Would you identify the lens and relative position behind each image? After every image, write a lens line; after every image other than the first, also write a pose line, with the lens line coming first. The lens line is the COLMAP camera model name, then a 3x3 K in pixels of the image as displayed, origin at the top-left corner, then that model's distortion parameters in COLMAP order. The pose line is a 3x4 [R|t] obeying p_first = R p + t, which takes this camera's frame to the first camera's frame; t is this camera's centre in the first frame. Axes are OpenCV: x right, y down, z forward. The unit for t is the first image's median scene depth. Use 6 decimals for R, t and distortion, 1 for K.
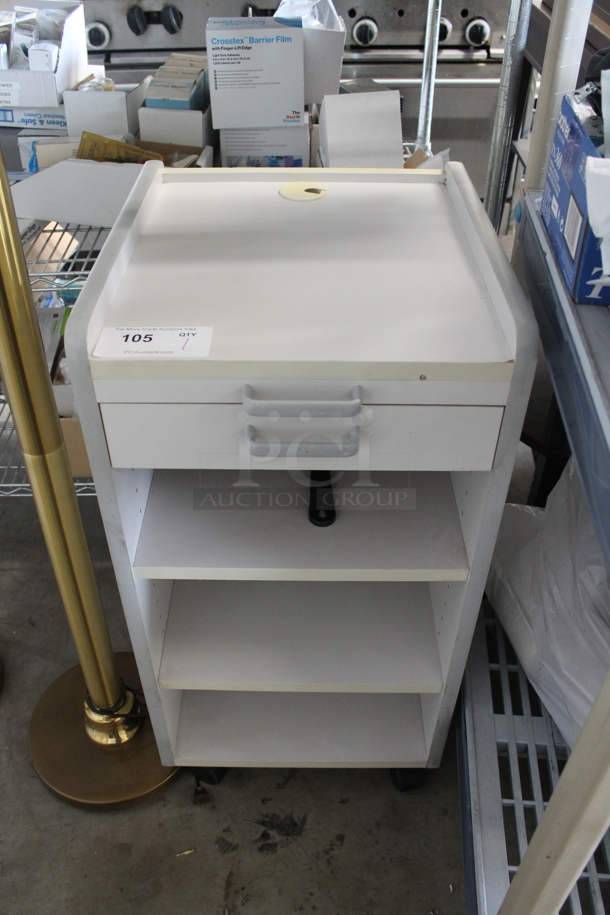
lens RADIAL K [[780.2, 0, 305.0], [0, 780.2, 457.5], [0, 0, 1]] dist [-0.157622, 0.135167]
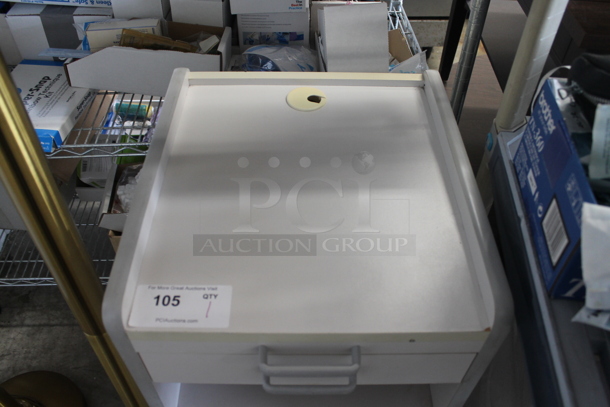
lens RADIAL K [[520.1, 0, 309.7], [0, 520.1, 203.9], [0, 0, 1]] dist [-0.157622, 0.135167]
pose [[0.999836, -0.001417, 0.018035, -0.010527], [-0.000798, 0.992506, 0.122197, -0.249595], [-0.018073, -0.122191, 0.992342, 0.160251]]
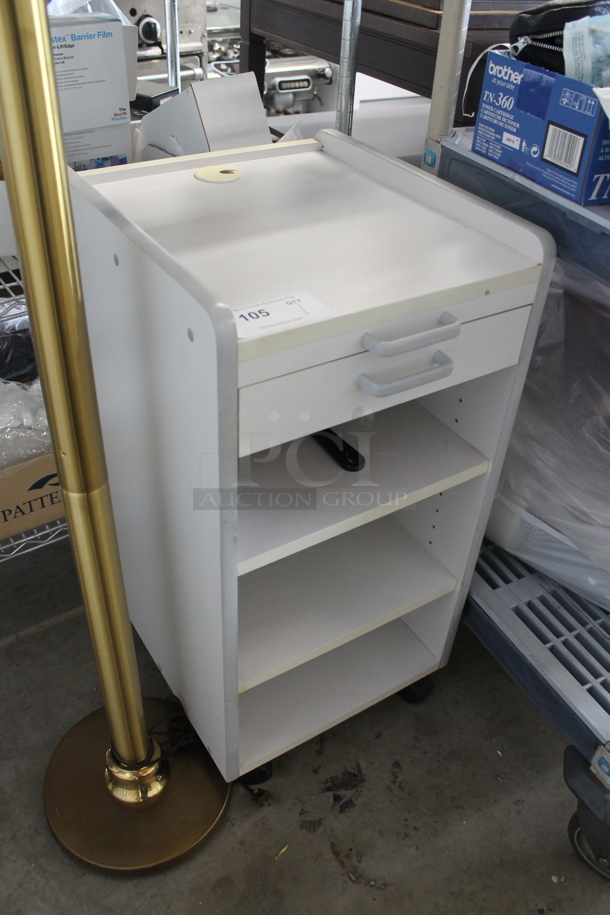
lens RADIAL K [[780.2, 0, 305.0], [0, 780.2, 457.5], [0, 0, 1]] dist [-0.157622, 0.135167]
pose [[0.838323, -0.305228, 0.451719, -0.423421], [0.310757, 0.948327, 0.064070, -0.016301], [-0.447933, 0.086664, 0.889857, 0.066571]]
